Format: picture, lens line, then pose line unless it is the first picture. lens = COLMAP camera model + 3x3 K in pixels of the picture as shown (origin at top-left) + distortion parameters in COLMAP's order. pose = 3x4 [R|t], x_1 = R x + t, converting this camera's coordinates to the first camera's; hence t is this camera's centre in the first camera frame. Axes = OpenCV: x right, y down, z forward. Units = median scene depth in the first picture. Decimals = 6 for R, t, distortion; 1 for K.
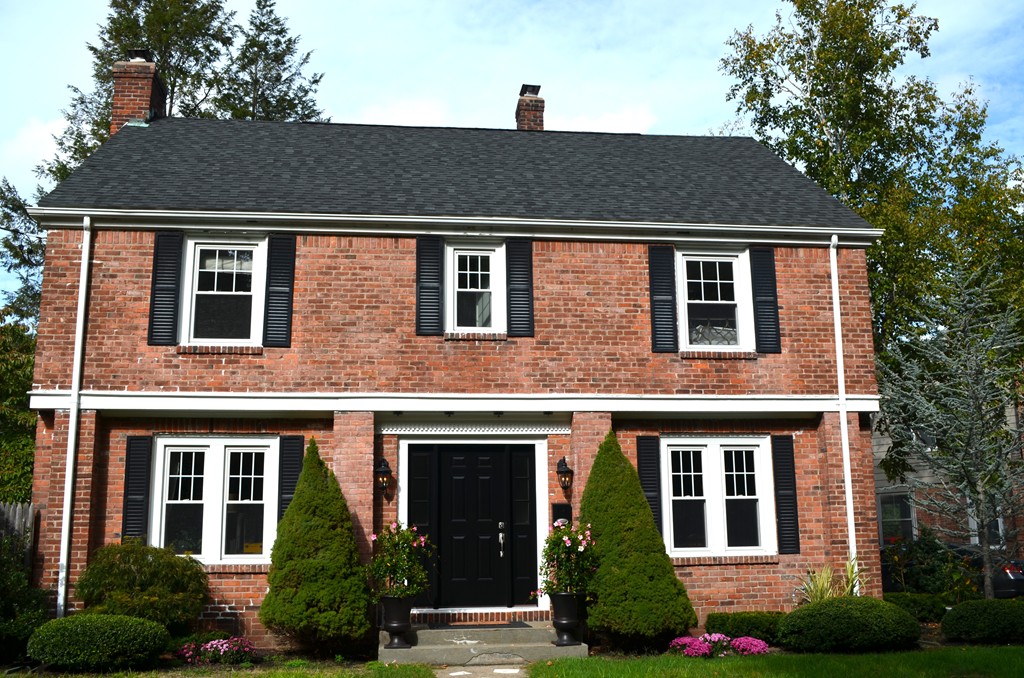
lens RADIAL K [[989.9, 0, 526.3], [0, 989.9, 351.4], [0, 0, 1]] dist [-0.063543, 0.000000]
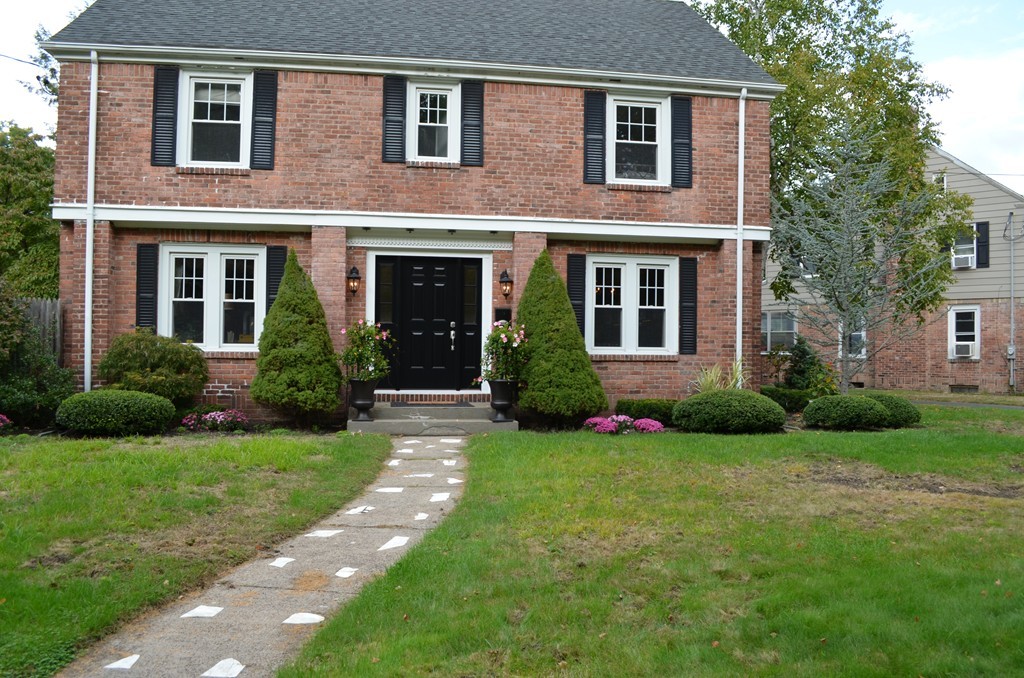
lens RADIAL K [[802.2, 0, 522.8], [0, 802.2, 349.5], [0, 0, 1]] dist [-0.081622, 0.007432]
pose [[0.999044, 0.024466, 0.036218, 0.025832], [-0.031154, 0.979814, 0.197470, 0.009276], [-0.030655, -0.198409, 0.979640, 0.028440]]
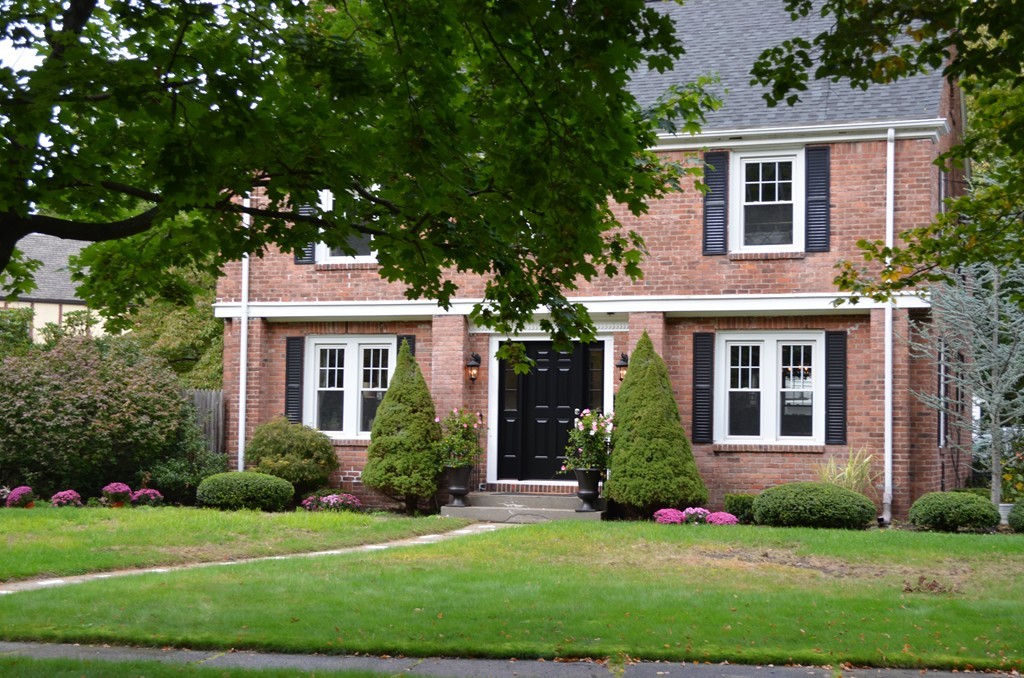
lens RADIAL K [[1630.9, 0, 514.1], [0, 1630.9, 337.6], [0, 0, 1]] dist [-0.006283, 0.000000]
pose [[0.892130, -0.000323, -0.451780, 0.764668], [0.063419, 0.990188, 0.124526, -0.148188], [0.447306, -0.139744, 0.883396, -0.686294]]
